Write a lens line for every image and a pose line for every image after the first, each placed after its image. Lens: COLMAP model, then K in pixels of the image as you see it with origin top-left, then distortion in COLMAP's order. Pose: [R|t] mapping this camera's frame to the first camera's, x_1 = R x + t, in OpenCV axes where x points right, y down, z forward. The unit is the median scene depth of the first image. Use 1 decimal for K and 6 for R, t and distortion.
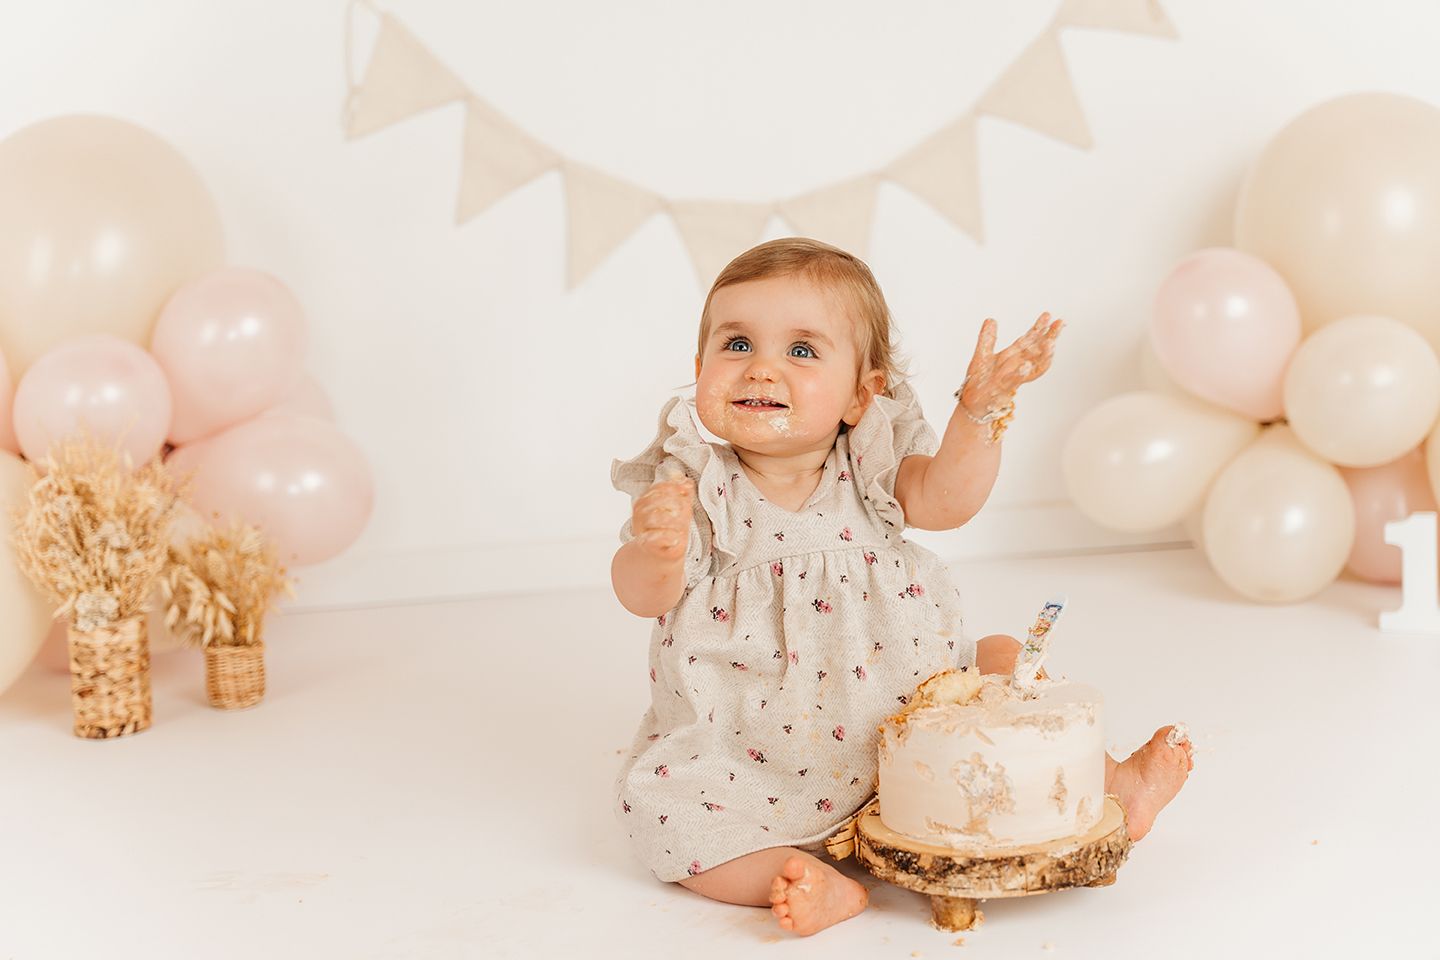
lens RADIAL K [[2221.7, 0, 720.0], [0, 2221.7, 480.0], [0, 0, 1]] dist [0.081574, 0.032676]
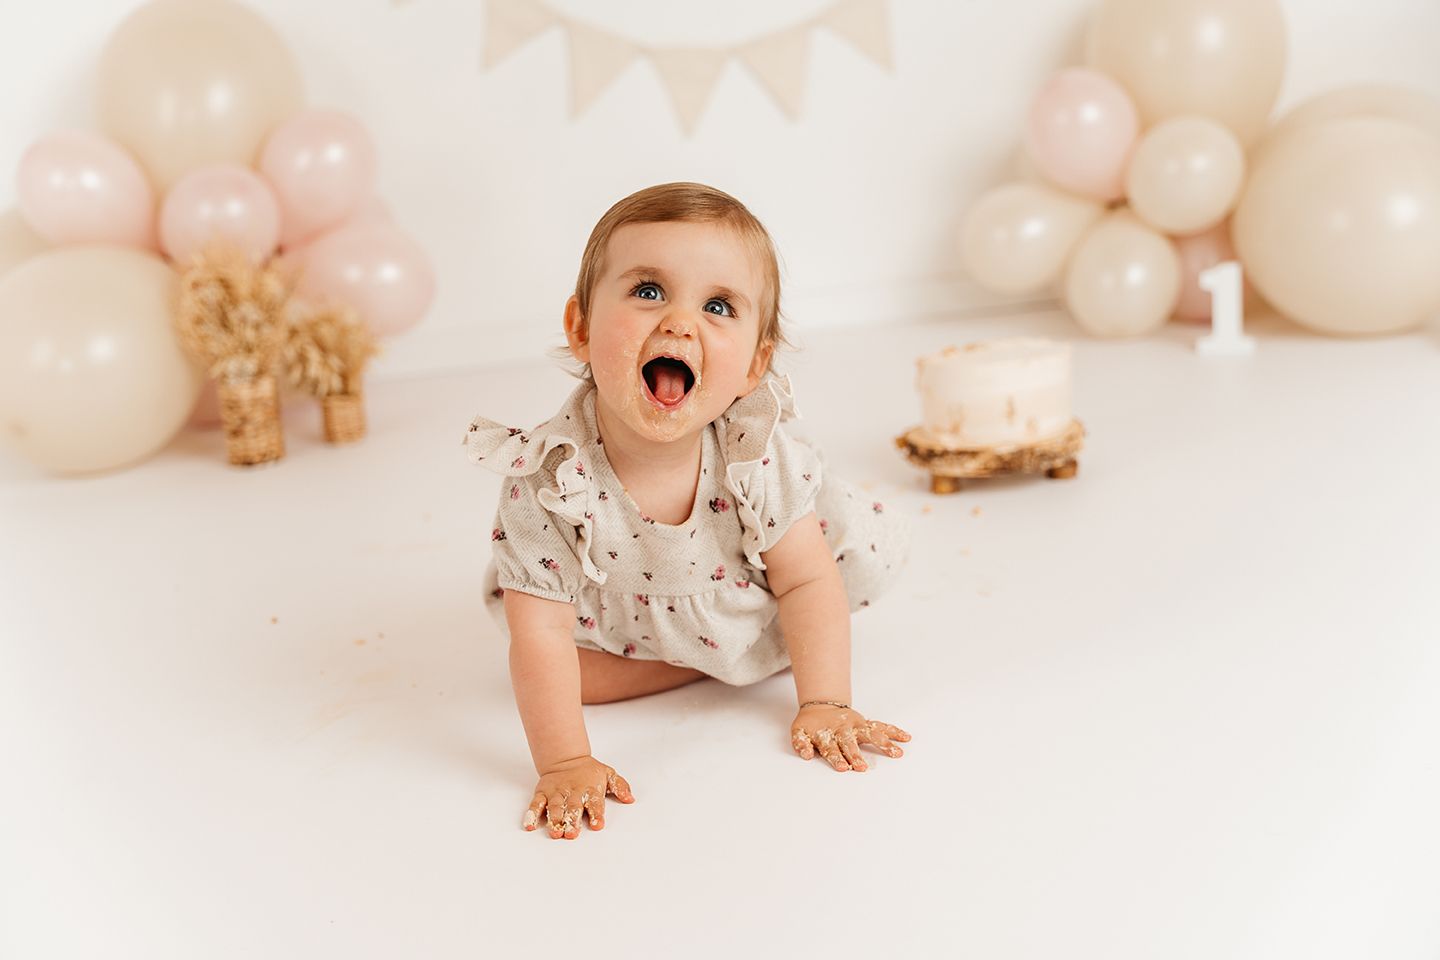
lens RADIAL K [[1886.0, 0, 720.0], [0, 1886.0, 480.0], [0, 0, 1]] dist [0.060653, 0.009232]
pose [[0.998709, -0.036348, 0.035496, -0.035954], [0.032799, 0.994850, 0.095908, 0.023491], [-0.038799, -0.094620, 0.994757, -0.130907]]
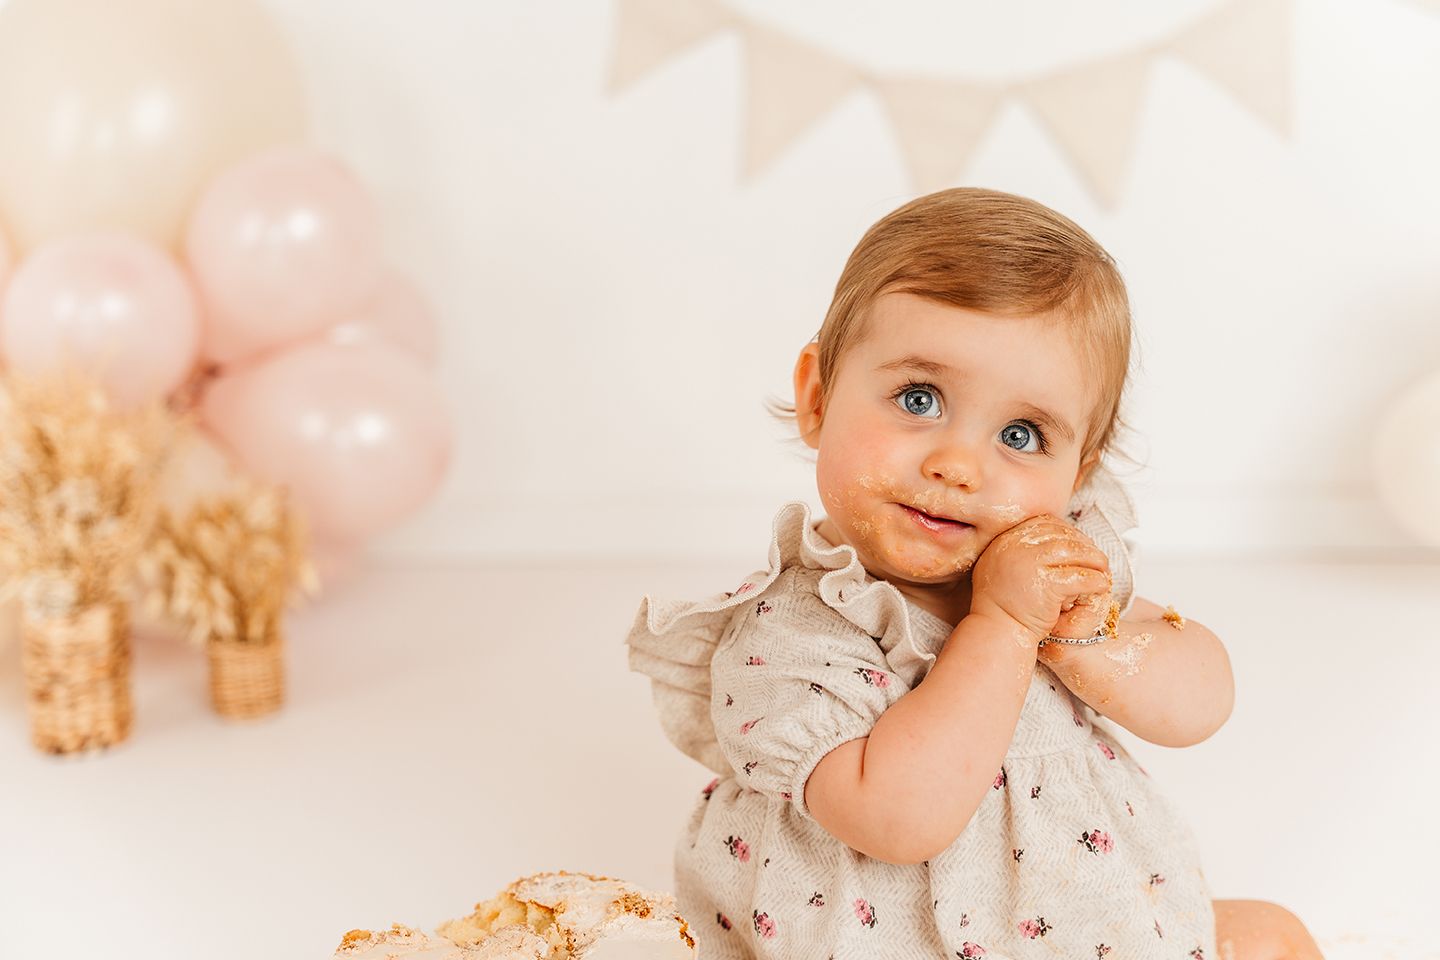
lens RADIAL K [[2076.1, 0, 720.0], [0, 2076.1, 480.0], [0, 0, 1]] dist [0.109203, -0.002201]
pose [[0.985518, 0.066919, -0.155805, 0.057048], [-0.053228, 0.994478, 0.090448, -0.057700], [0.160997, -0.080844, 0.983638, 0.319497]]
